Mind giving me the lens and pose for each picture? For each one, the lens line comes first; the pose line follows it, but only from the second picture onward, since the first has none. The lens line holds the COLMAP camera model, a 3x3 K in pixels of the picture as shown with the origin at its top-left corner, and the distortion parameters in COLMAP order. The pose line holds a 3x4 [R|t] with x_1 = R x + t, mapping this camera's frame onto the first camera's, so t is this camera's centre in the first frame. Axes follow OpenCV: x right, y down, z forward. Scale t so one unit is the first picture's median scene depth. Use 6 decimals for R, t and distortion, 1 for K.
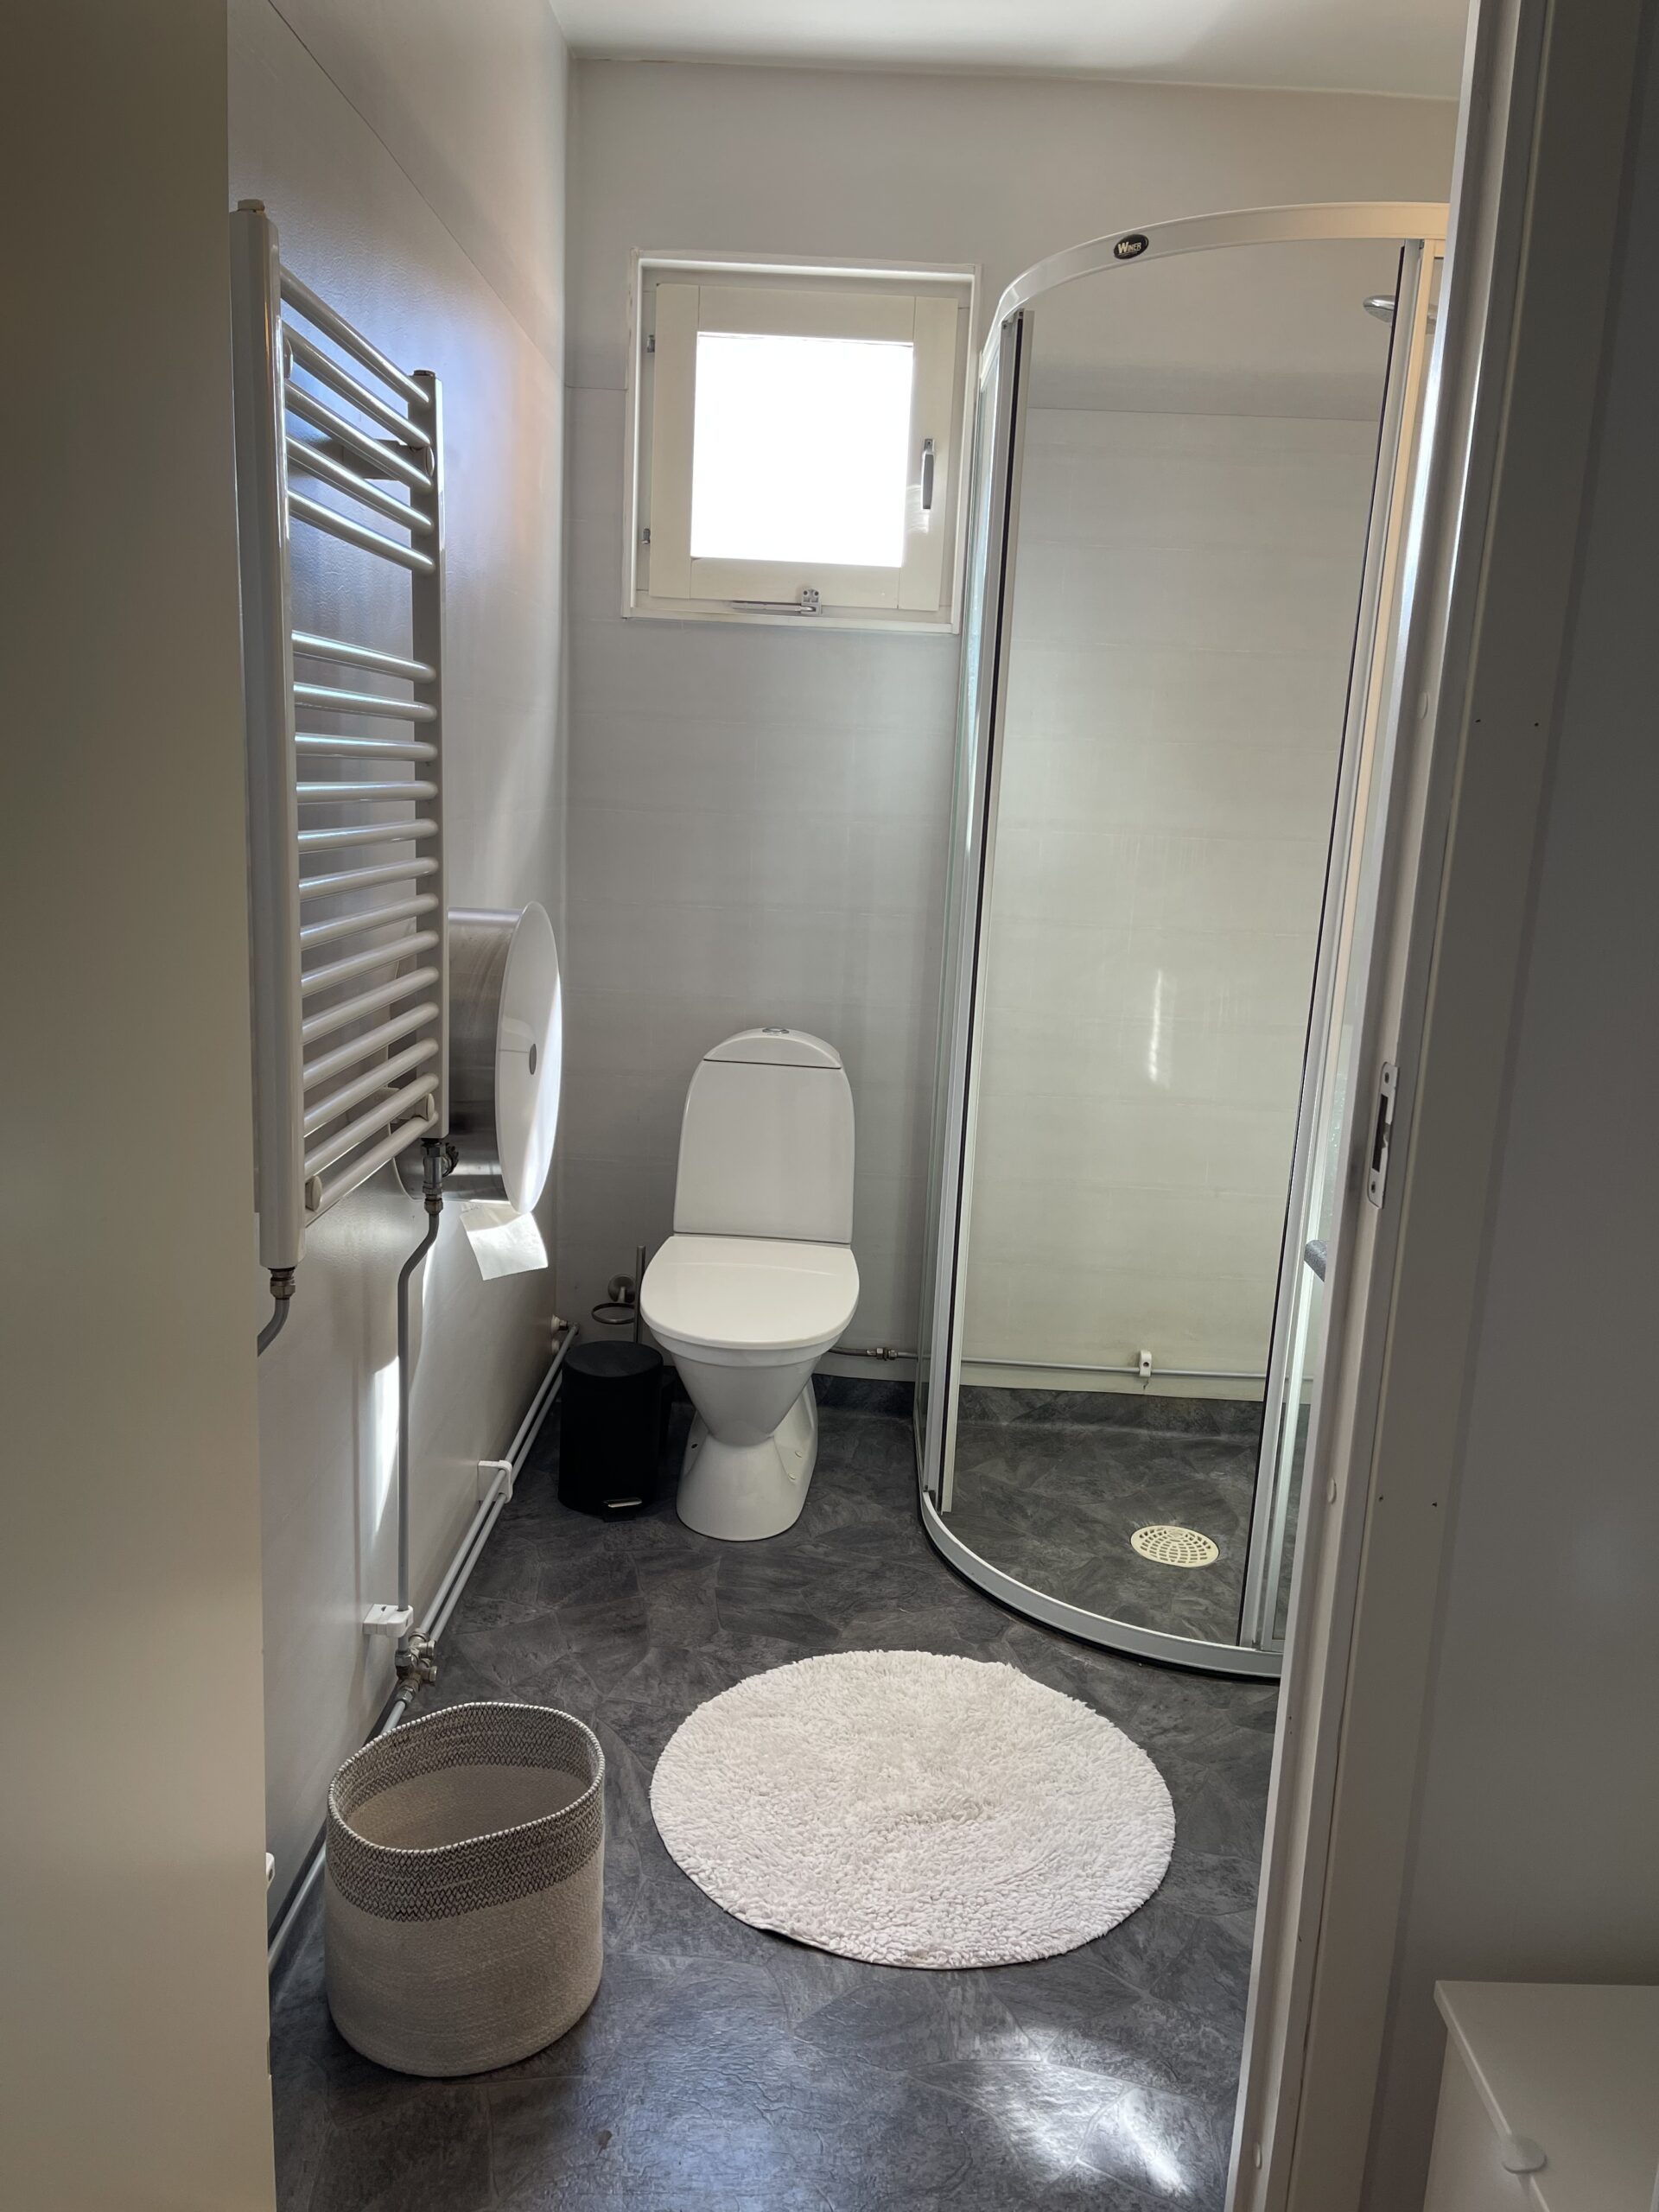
lens RADIAL K [[1682.5, 0, 829.5], [0, 1682.5, 1106.0], [0, 0, 1]] dist [0.102995, -0.143422]
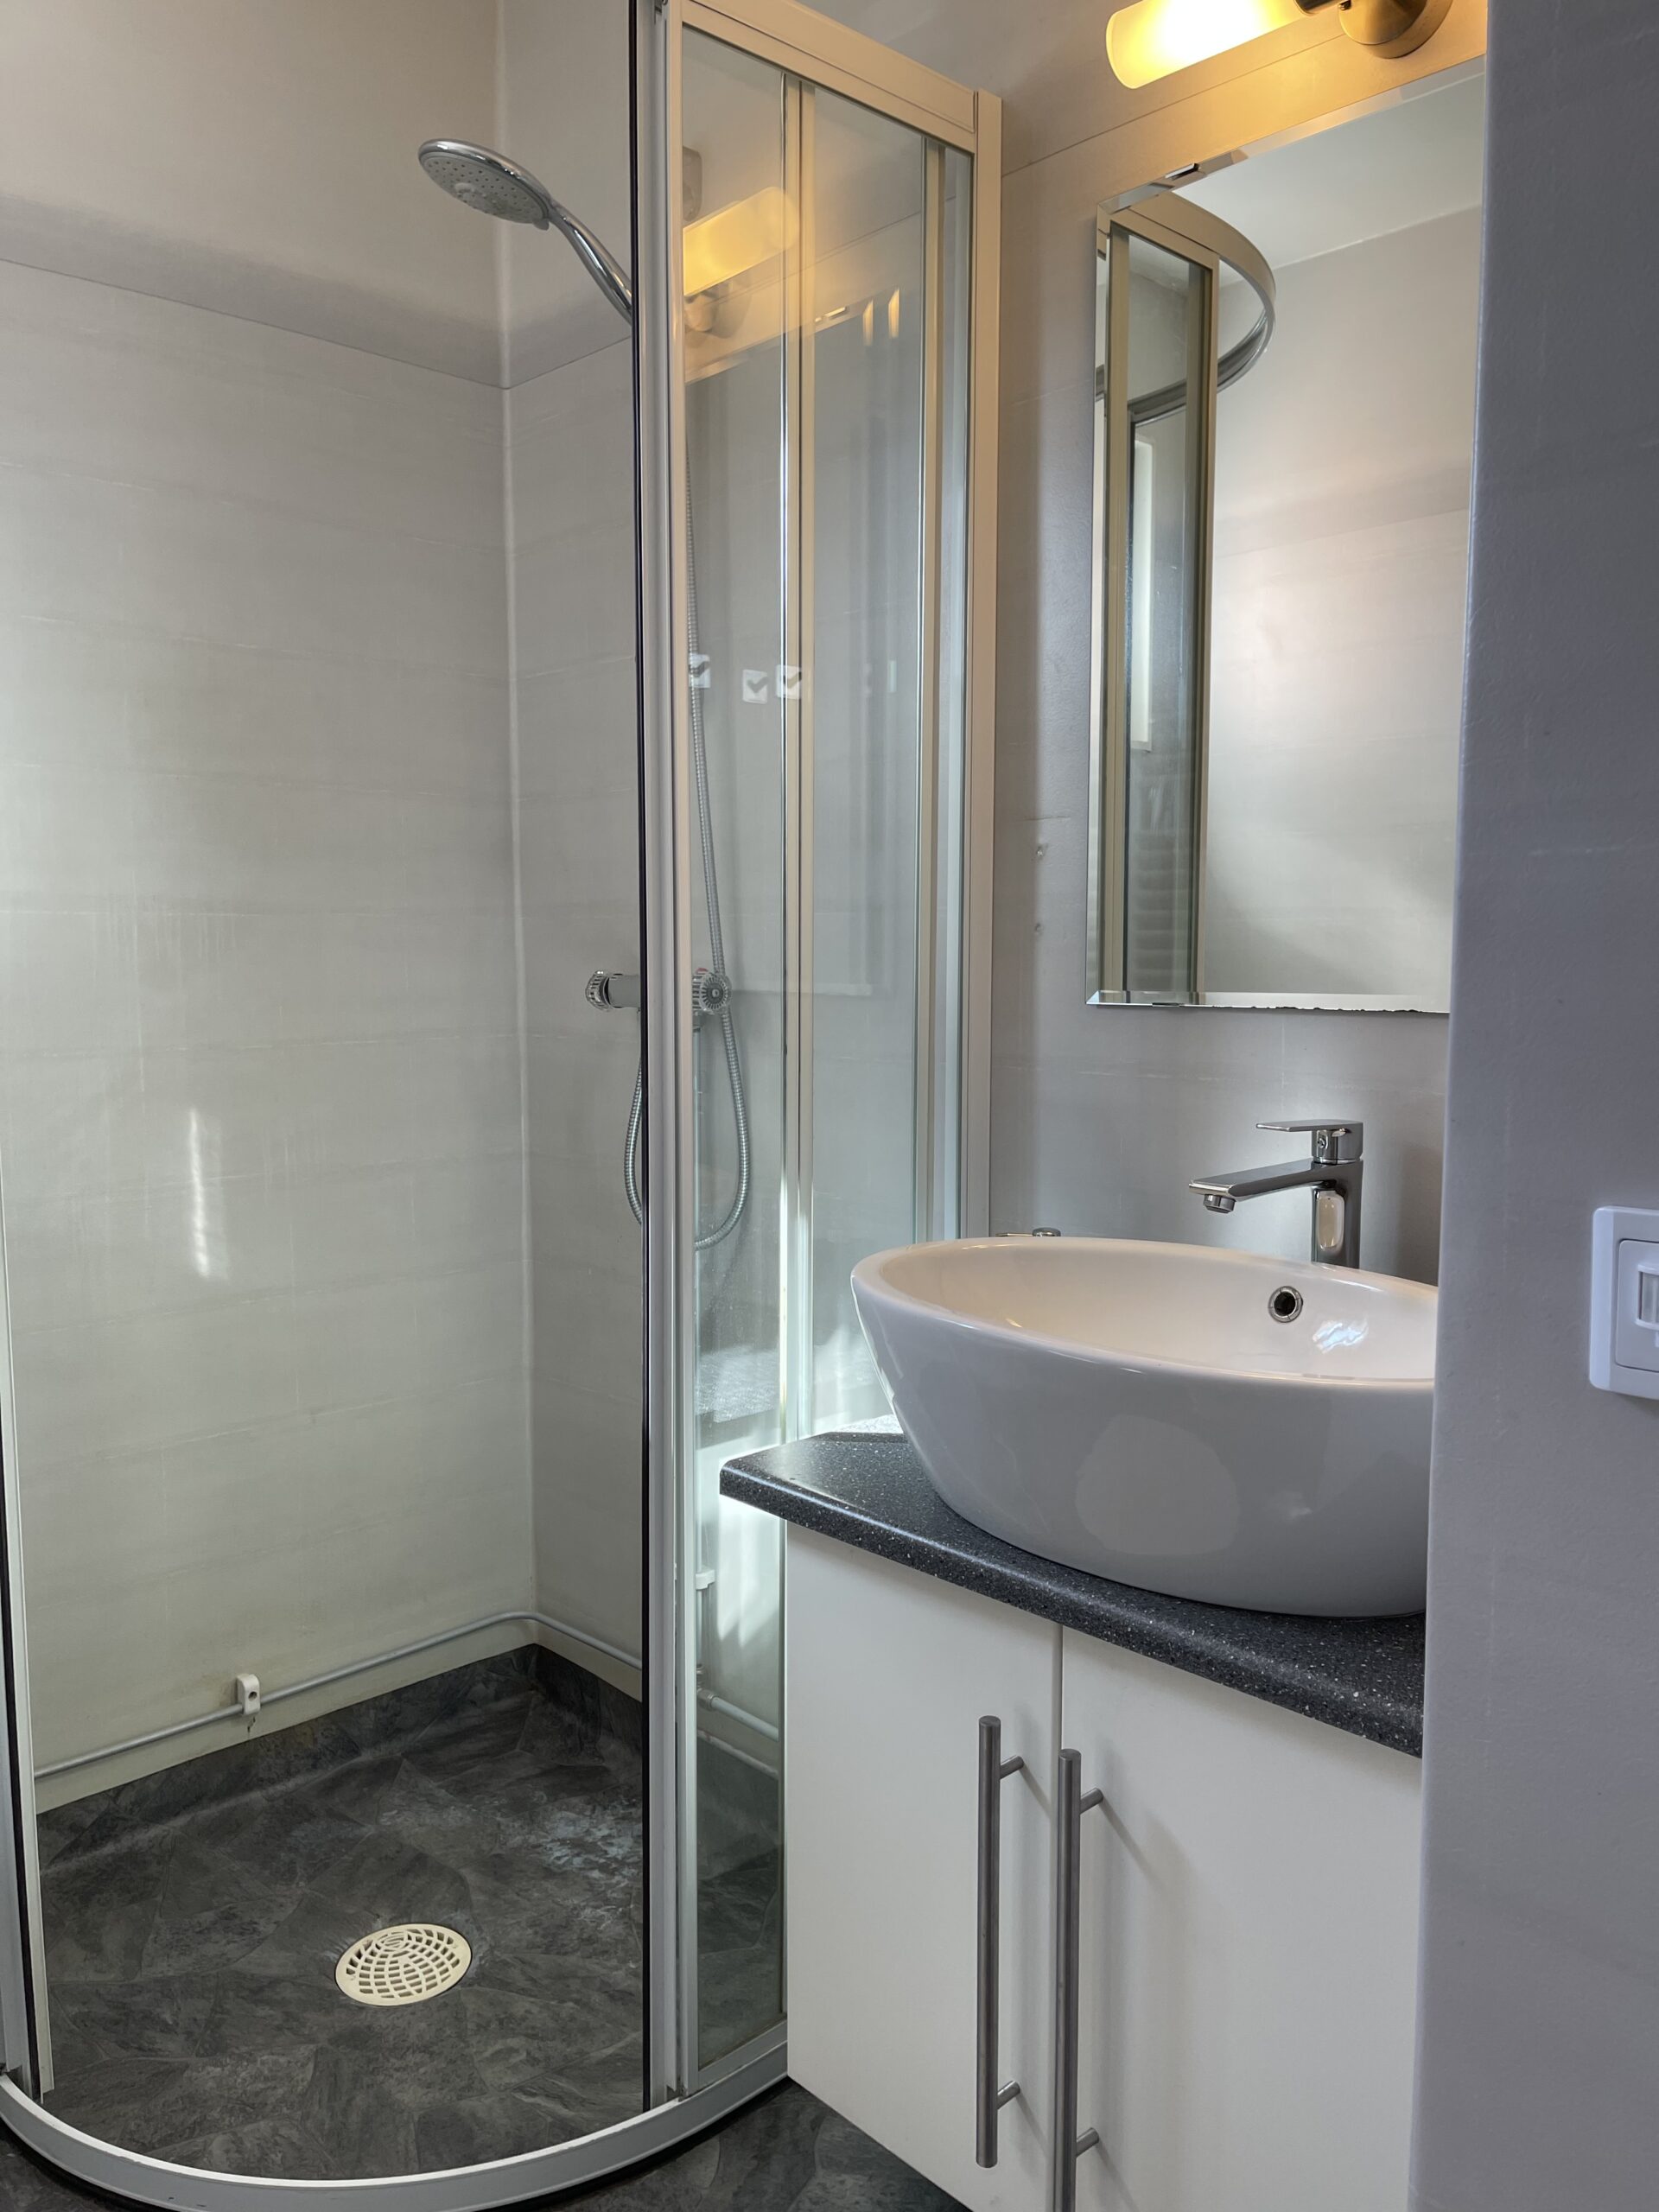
lens RADIAL K [[1682.5, 0, 829.5], [0, 1682.5, 1106.0], [0, 0, 1]] dist [0.102995, -0.143422]
pose [[0.716268, -0.126642, 0.686237, -0.086224], [0.179801, 0.983684, -0.006134, -0.032388], [-0.674264, 0.127780, 0.727352, 0.335228]]
